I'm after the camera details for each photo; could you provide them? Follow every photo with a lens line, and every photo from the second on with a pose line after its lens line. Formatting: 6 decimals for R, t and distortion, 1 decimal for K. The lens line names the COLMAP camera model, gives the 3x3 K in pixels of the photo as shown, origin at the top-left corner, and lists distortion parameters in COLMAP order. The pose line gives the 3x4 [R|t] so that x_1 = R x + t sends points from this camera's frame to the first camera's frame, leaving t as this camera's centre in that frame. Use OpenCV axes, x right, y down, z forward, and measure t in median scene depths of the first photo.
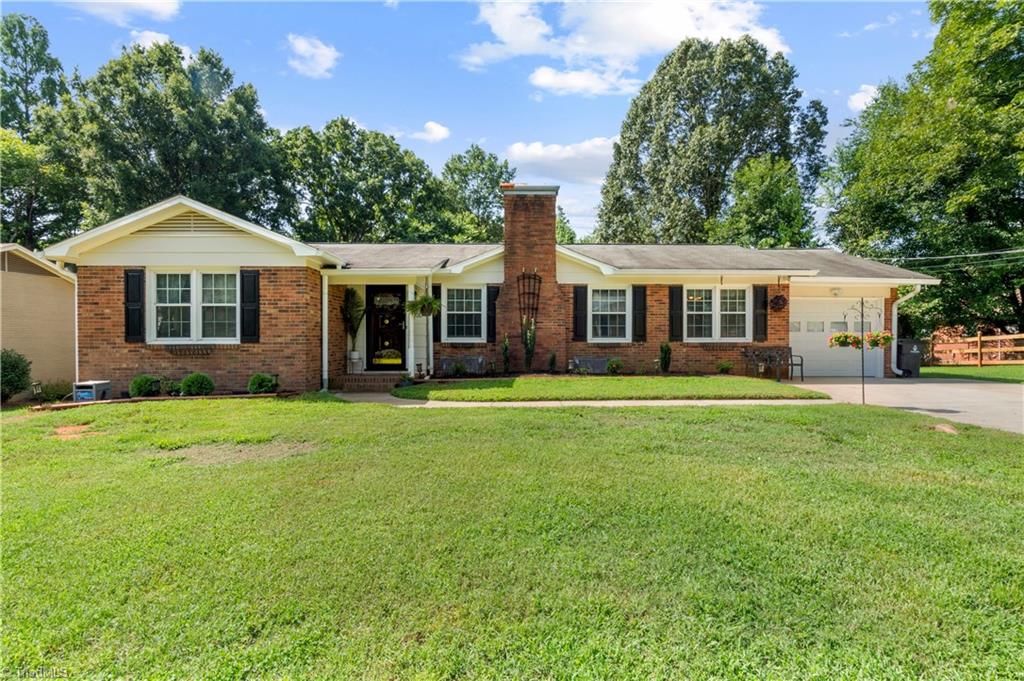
lens RADIAL K [[553.6, 0, 532.8], [0, 553.6, 348.8], [0, 0, 1]] dist [-0.001762, -0.003209]
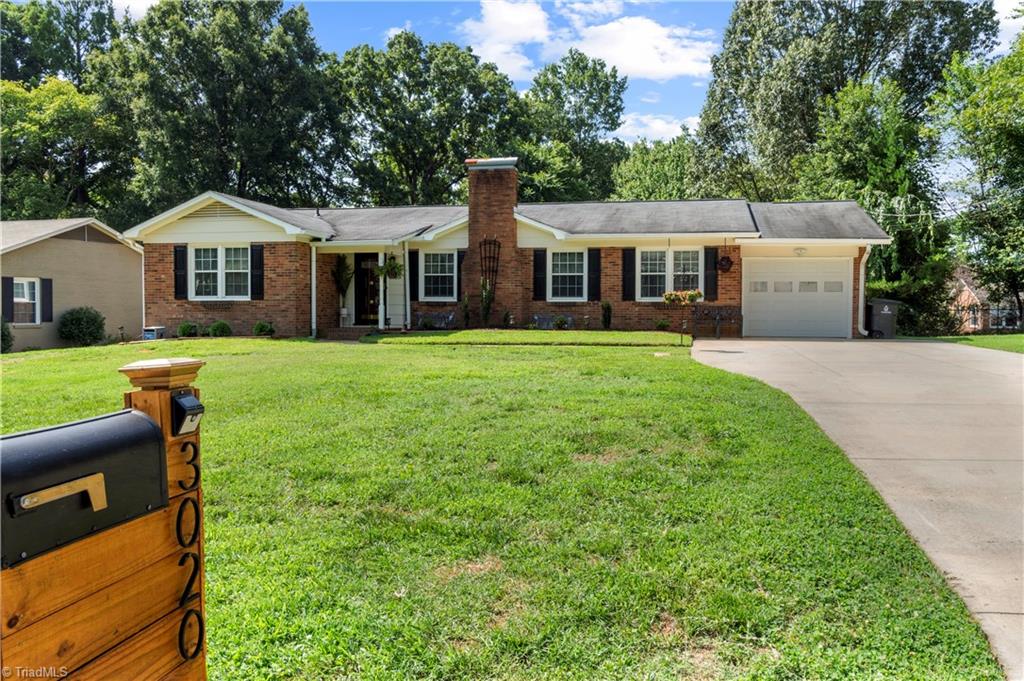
lens RADIAL K [[835.8, 0, 530.6], [0, 835.8, 336.0], [0, 0, 1]] dist [-0.017105, 0.032603]
pose [[0.973302, 0.011605, -0.229235, 0.446240], [-0.007416, 0.999790, 0.019126, 0.025213], [0.229409, -0.016915, 0.973183, -0.607332]]
